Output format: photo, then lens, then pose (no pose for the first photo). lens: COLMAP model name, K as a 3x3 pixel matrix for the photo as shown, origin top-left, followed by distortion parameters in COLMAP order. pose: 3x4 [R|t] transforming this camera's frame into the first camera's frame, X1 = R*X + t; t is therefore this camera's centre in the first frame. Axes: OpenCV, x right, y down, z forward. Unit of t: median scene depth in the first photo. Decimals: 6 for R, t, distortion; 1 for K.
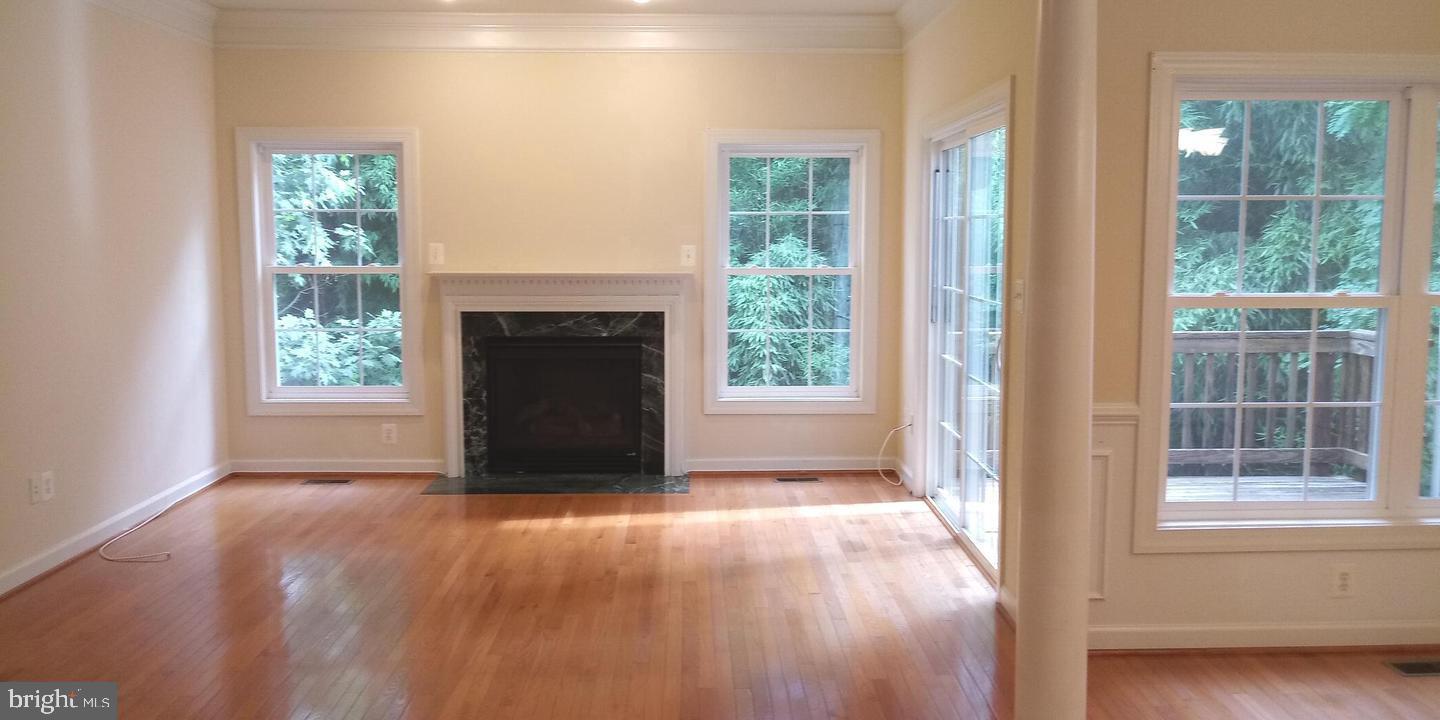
lens RADIAL K [[1158.6, 0, 720.0], [0, 1158.6, 360.0], [0, 0, 1]] dist [0.012111, 0.006625]
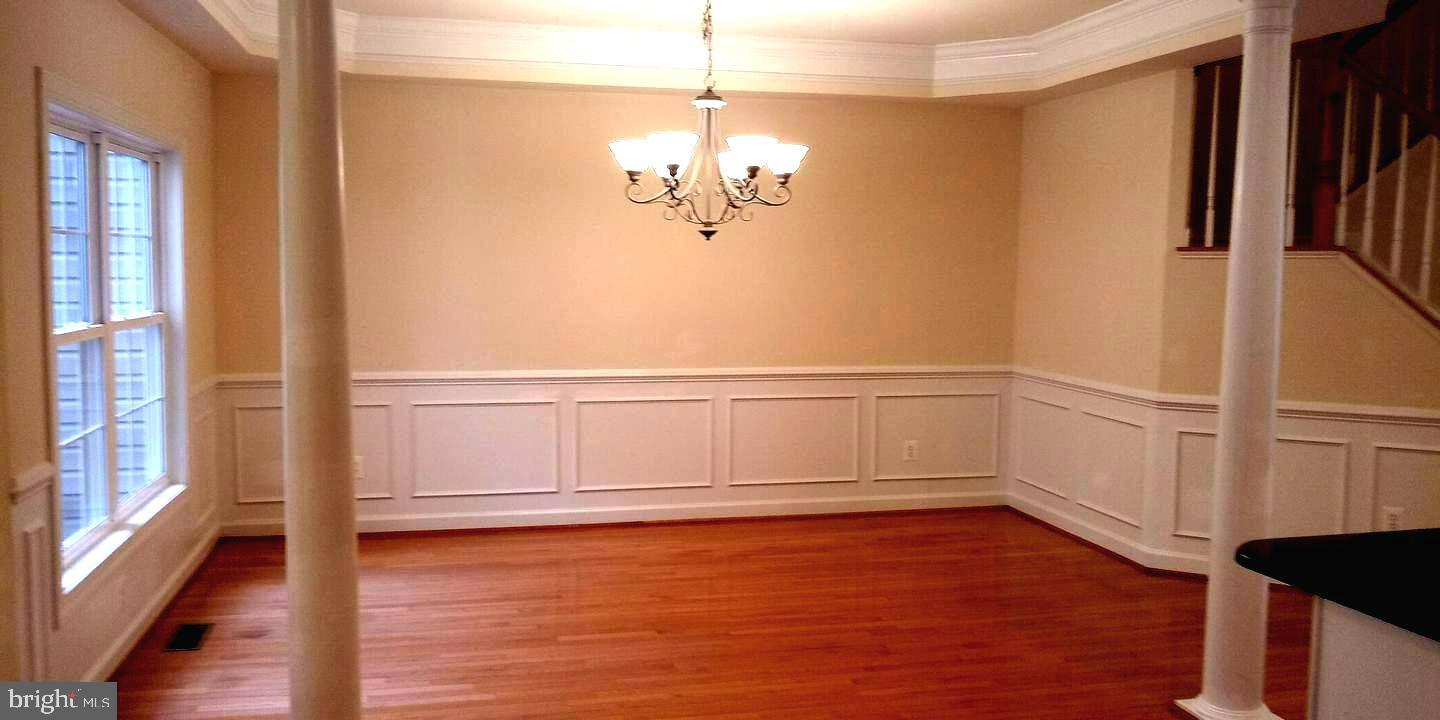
lens RADIAL K [[1158.6, 0, 720.0], [0, 1158.6, 360.0], [0, 0, 1]] dist [0.012111, 0.006625]
pose [[-0.201534, -0.086560, 0.975649, -0.351834], [0.096816, 0.989449, 0.107783, -0.049547], [-0.974685, 0.116180, -0.191027, 0.389106]]
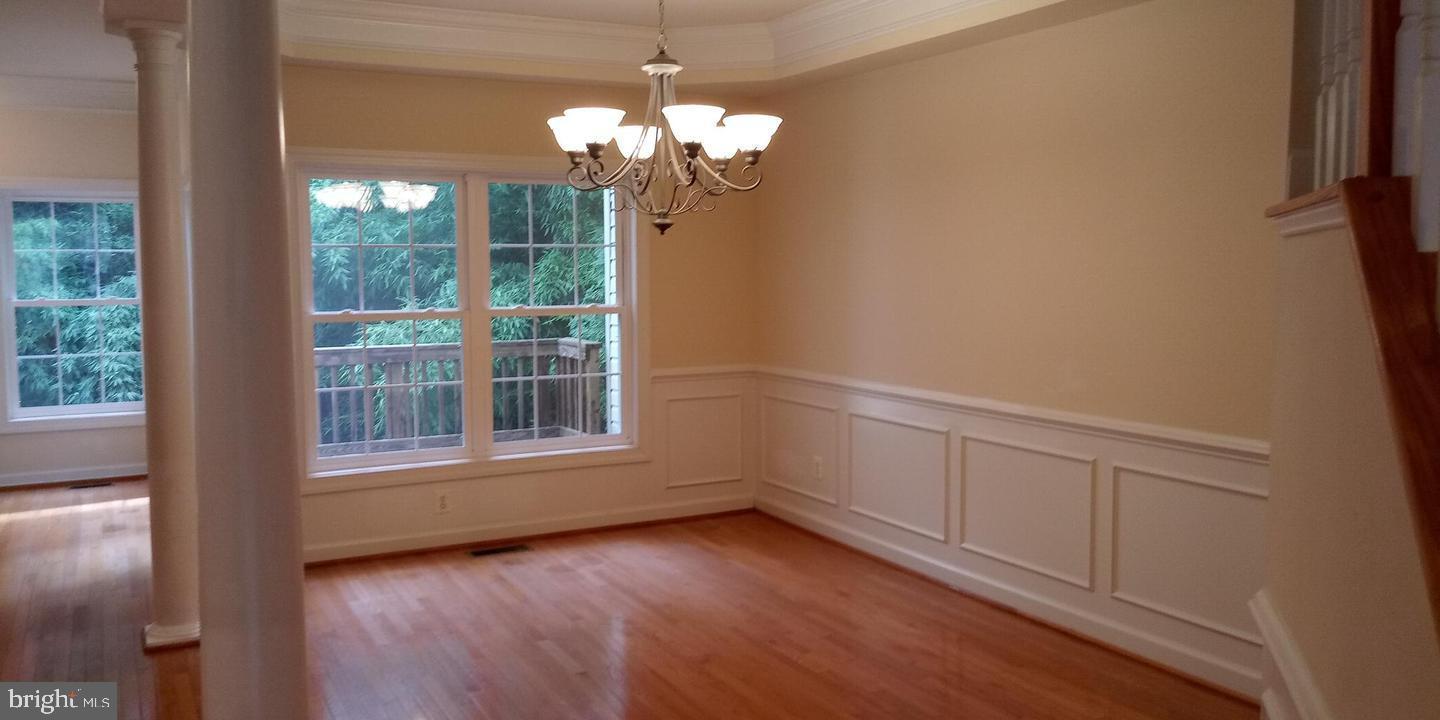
lens RADIAL K [[1158.6, 0, 720.0], [0, 1158.6, 360.0], [0, 0, 1]] dist [0.012111, 0.006625]
pose [[0.896483, -0.039296, 0.441332, 0.123812], [0.050261, 0.998649, -0.013177, 0.027614], [-0.440218, 0.033995, 0.897247, -0.298429]]
